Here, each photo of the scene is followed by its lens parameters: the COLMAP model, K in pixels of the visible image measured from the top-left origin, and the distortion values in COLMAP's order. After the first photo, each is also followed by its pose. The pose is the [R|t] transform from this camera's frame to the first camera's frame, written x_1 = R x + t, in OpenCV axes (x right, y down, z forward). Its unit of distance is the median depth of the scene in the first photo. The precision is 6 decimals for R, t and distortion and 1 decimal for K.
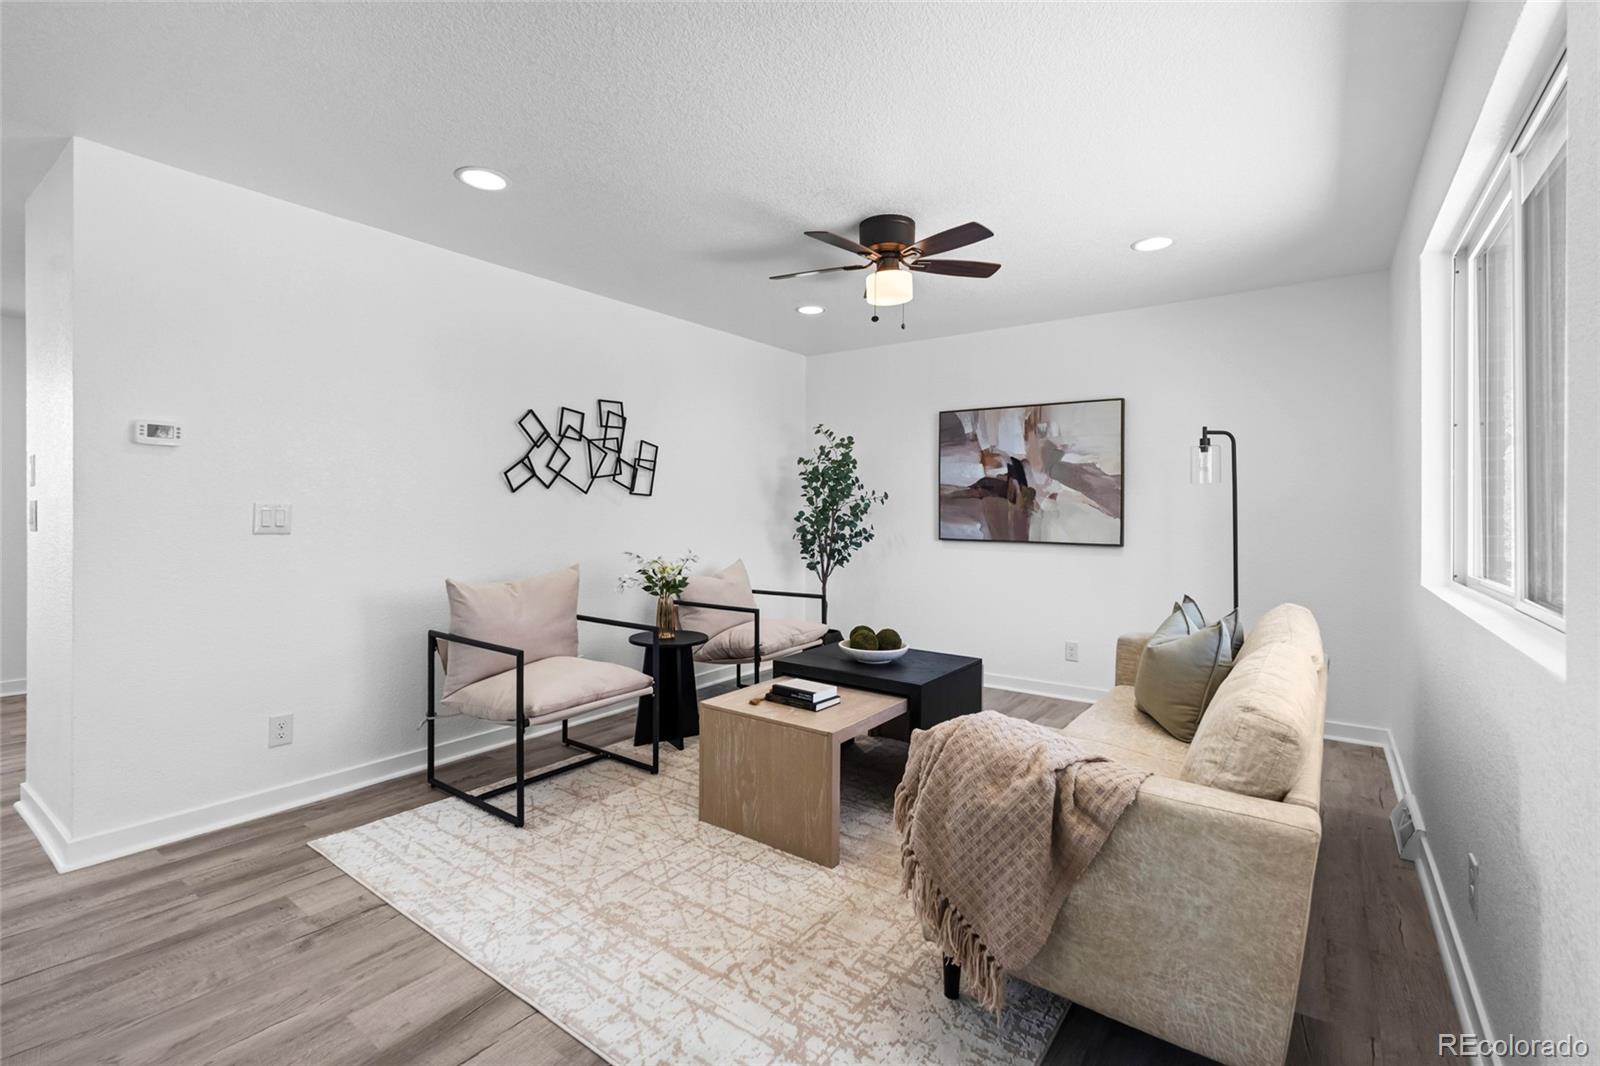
lens RADIAL K [[714.3, 0, 794.2], [0, 714.3, 508.9], [0, 0, 1]] dist [-0.001974, -0.000265]
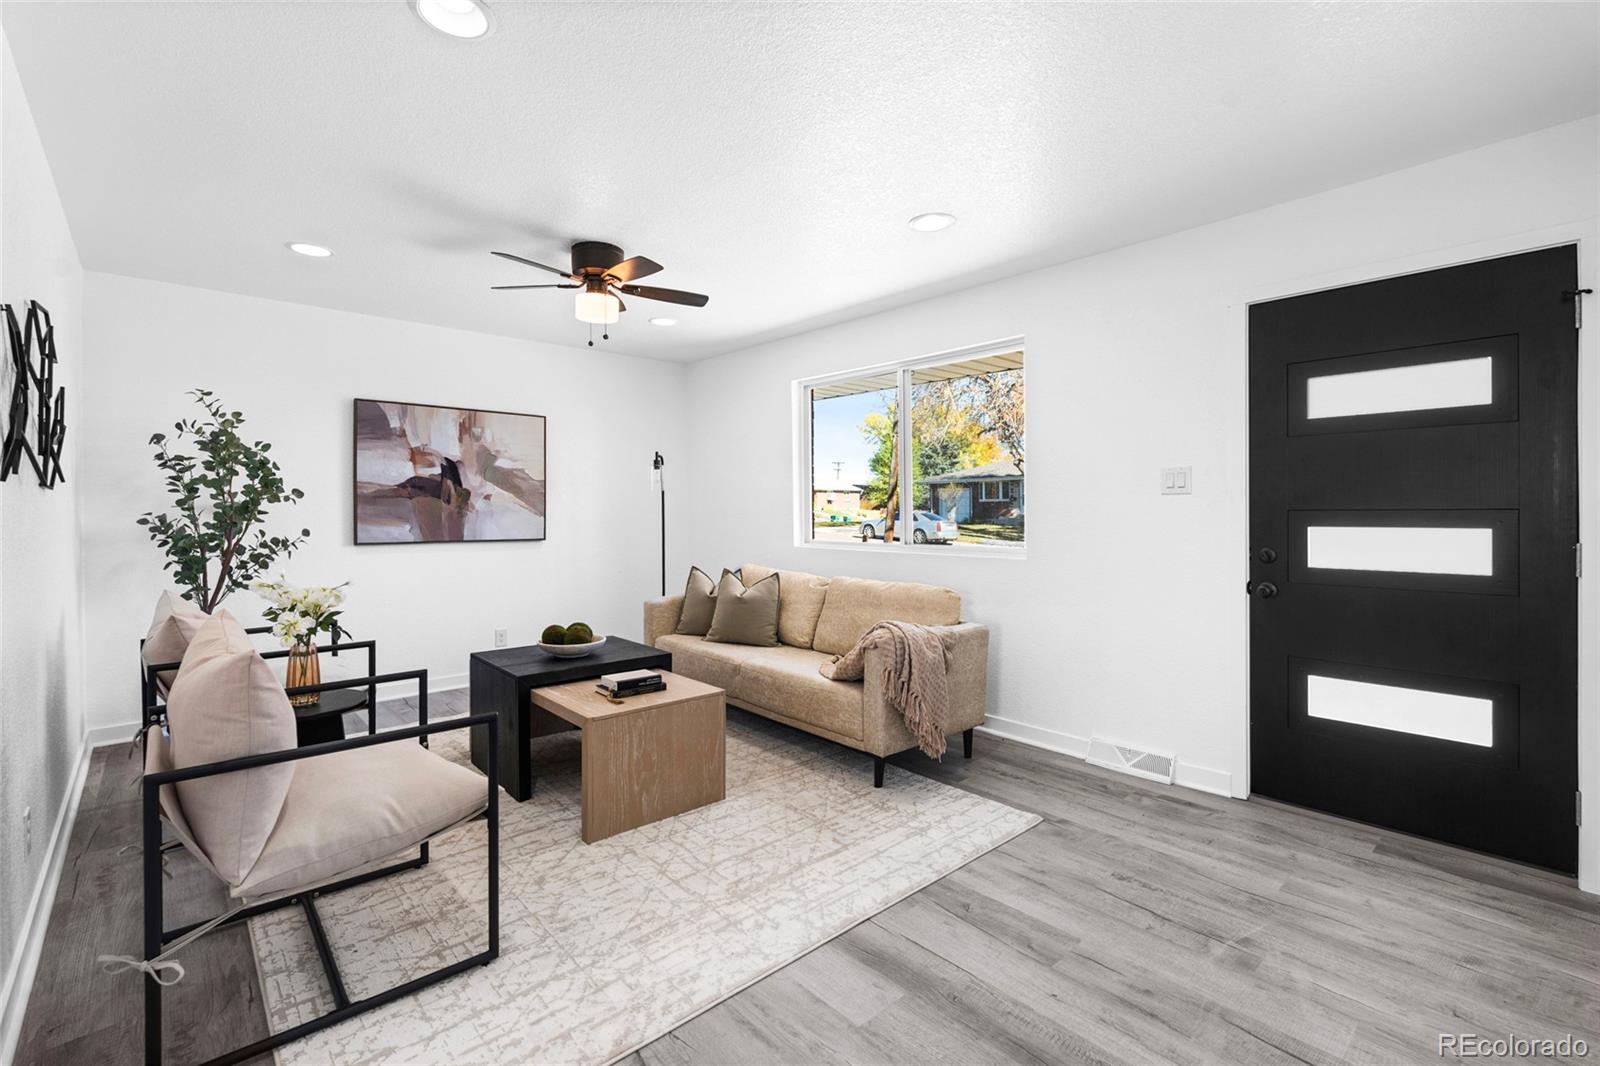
lens RADIAL K [[712.7, 0, 800.2], [0, 712.7, 505.7], [0, 0, 1]] dist [-0.002859, -0.000057]
pose [[0.197490, -0.000554, 0.980305, -0.681578], [0.002989, 0.999996, -0.000037, -0.004121], [-0.980300, 0.002937, 0.197490, 0.373994]]
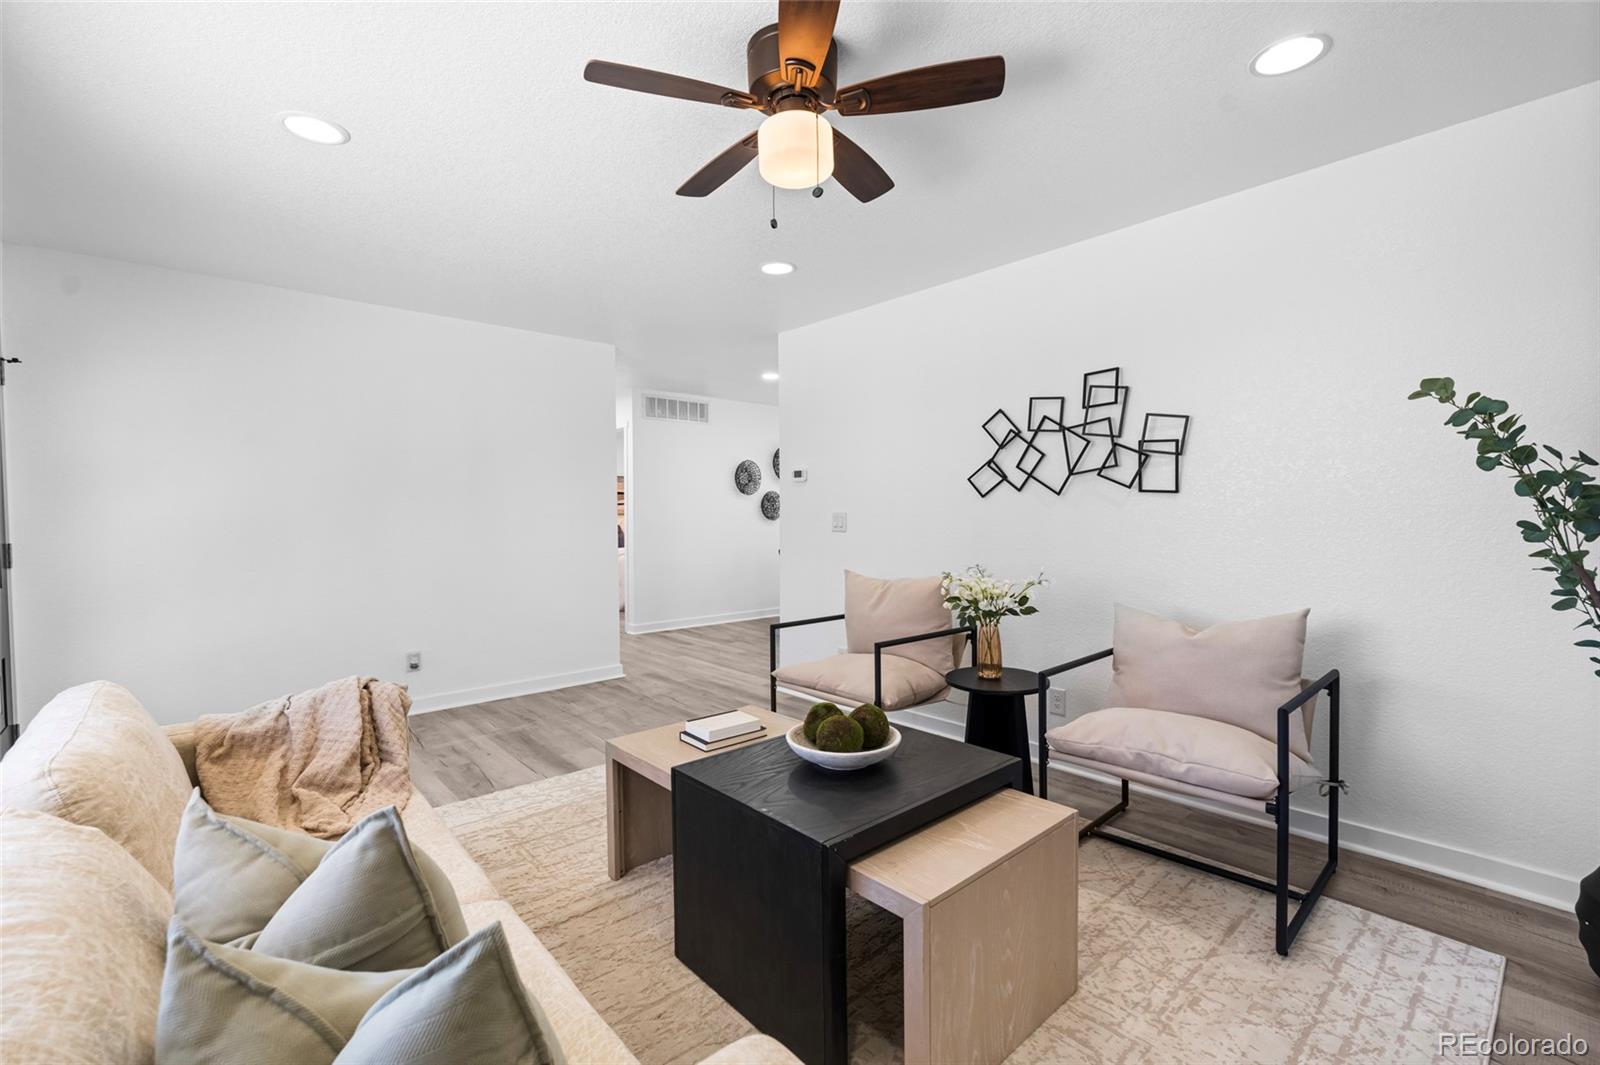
lens RADIAL K [[712.0, 0, 800.0], [0, 712.0, 532.5], [0, 0, 1]] dist [-0.000678, 0.000022]
pose [[-0.215599, 0.014409, -0.976376, 0.576206], [0.004271, 0.999895, 0.013813, 0.009247], [0.976473, -0.001192, -0.215638, 0.887722]]
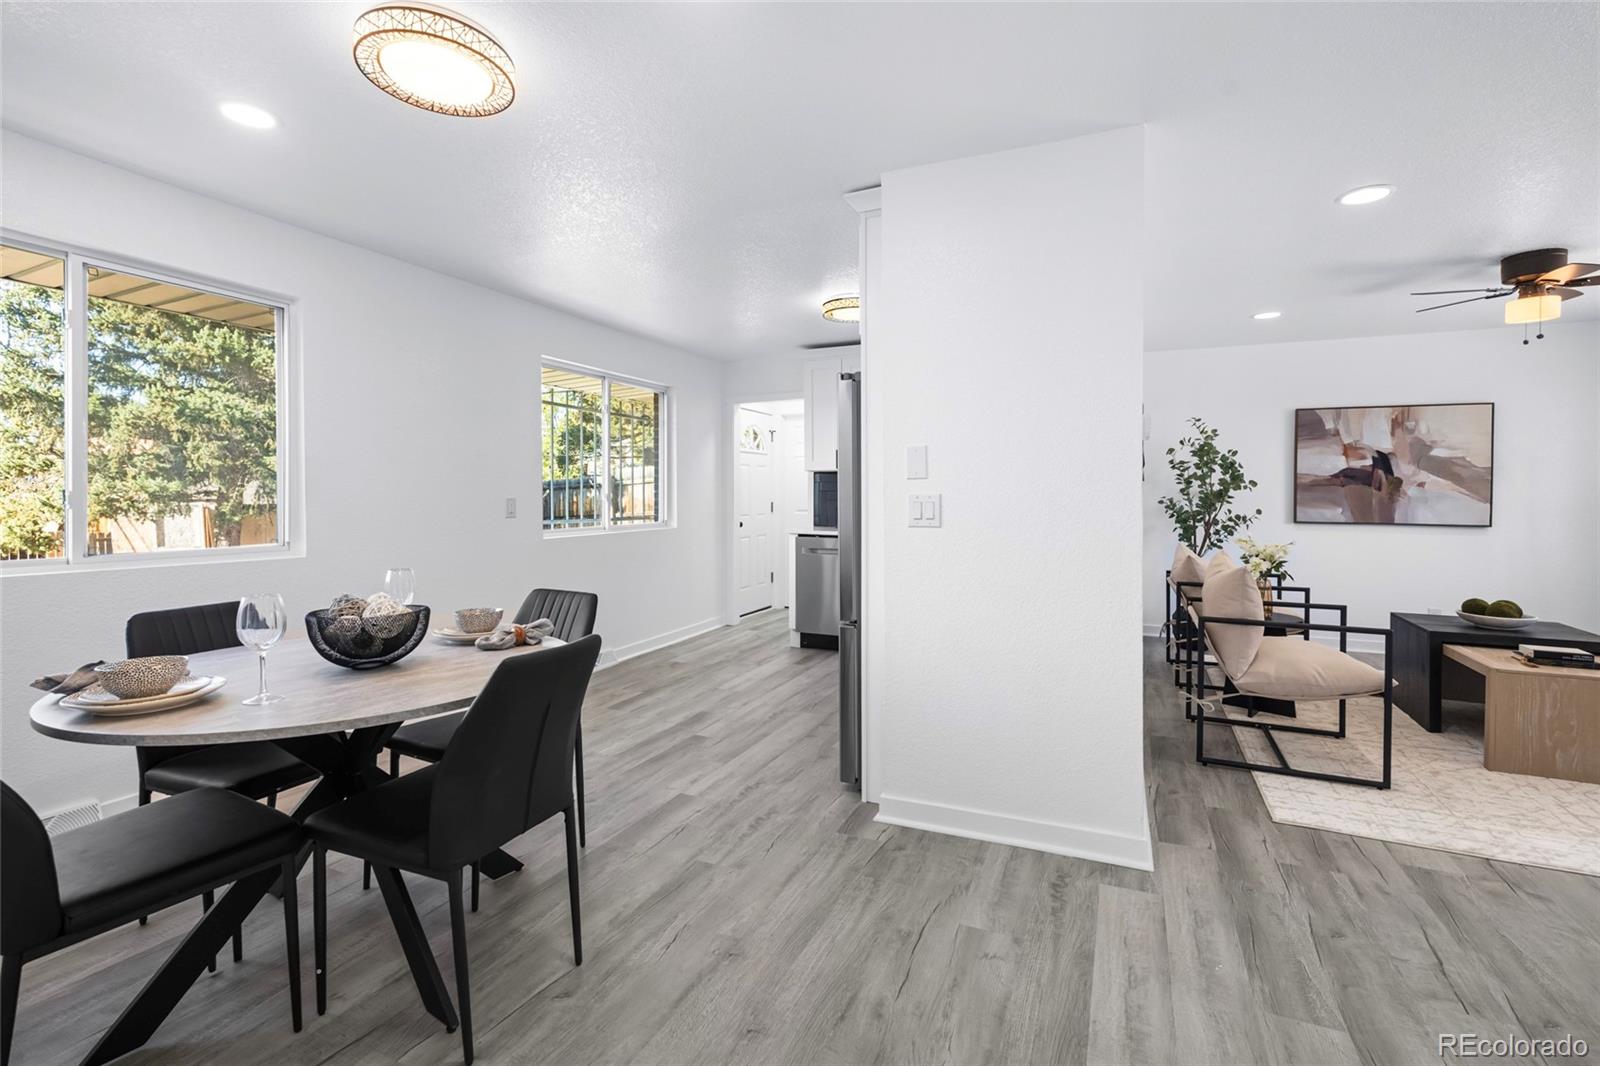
lens RADIAL K [[712.7, 0, 800.2], [0, 712.7, 505.7], [0, 0, 1]] dist [-0.002859, -0.000057]
pose [[0.978150, -0.005701, 0.207823, -0.997052], [0.001698, 0.999810, 0.019436, -0.008875], [-0.207894, -0.018658, 0.977973, 0.084704]]
